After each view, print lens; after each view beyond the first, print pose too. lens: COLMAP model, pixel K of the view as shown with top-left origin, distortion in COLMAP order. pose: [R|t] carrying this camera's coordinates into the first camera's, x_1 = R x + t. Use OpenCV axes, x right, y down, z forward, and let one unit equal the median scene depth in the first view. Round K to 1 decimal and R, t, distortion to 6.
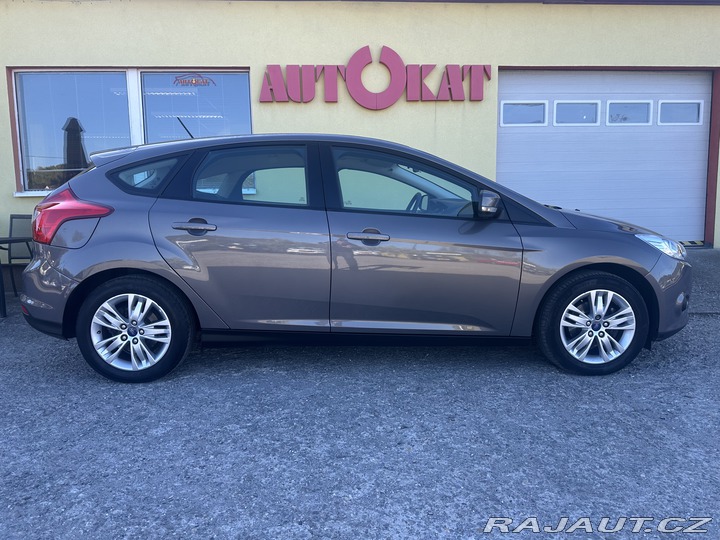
lens RADIAL K [[510.5, 0, 358.5], [0, 510.5, 269.8], [0, 0, 1]] dist [-0.019752, -0.006627]
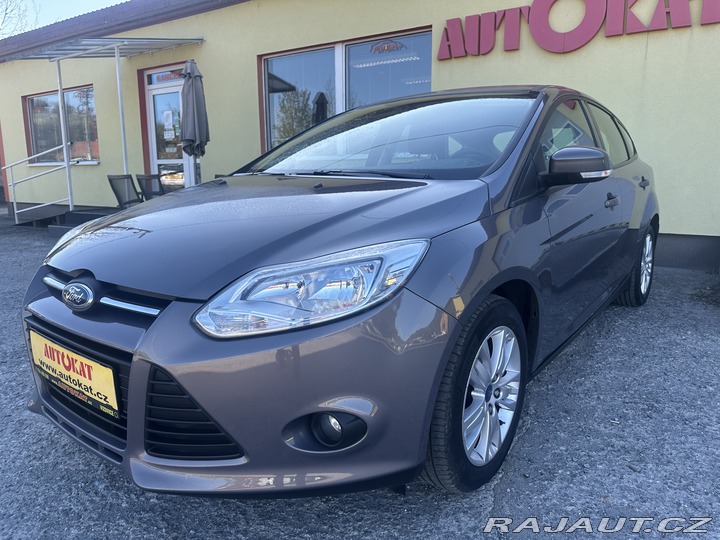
lens RADIAL K [[510.5, 0, 358.1], [0, 510.5, 271.1], [0, 0, 1]] dist [-0.019752, -0.006627]
pose [[0.796414, 0.121612, -0.592398, 0.311234], [-0.064159, 0.991035, 0.117192, -0.031324], [0.601339, -0.055326, 0.797076, 0.100261]]
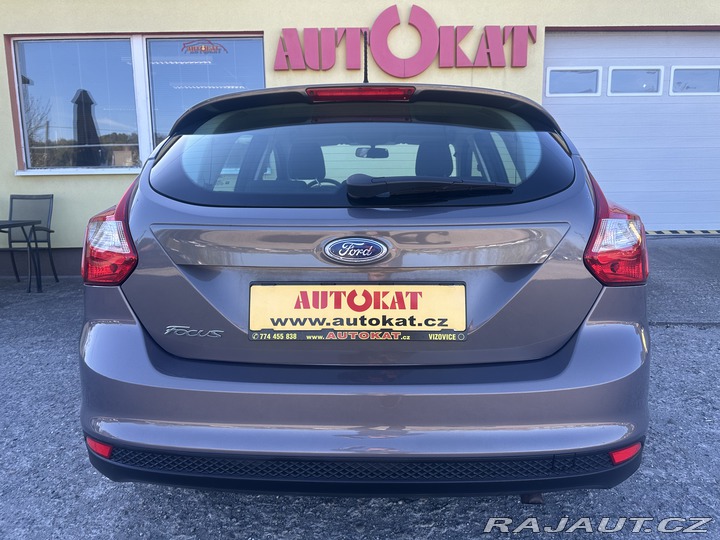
lens RADIAL K [[510.5, 0, 363.0], [0, 510.5, 267.3], [0, 0, 1]] dist [-0.019752, -0.006627]
pose [[0.997857, 0.015584, -0.063548, 0.025053], [-0.012406, 0.998667, 0.050101, -0.028408], [0.064244, -0.049205, 0.996720, 0.094408]]
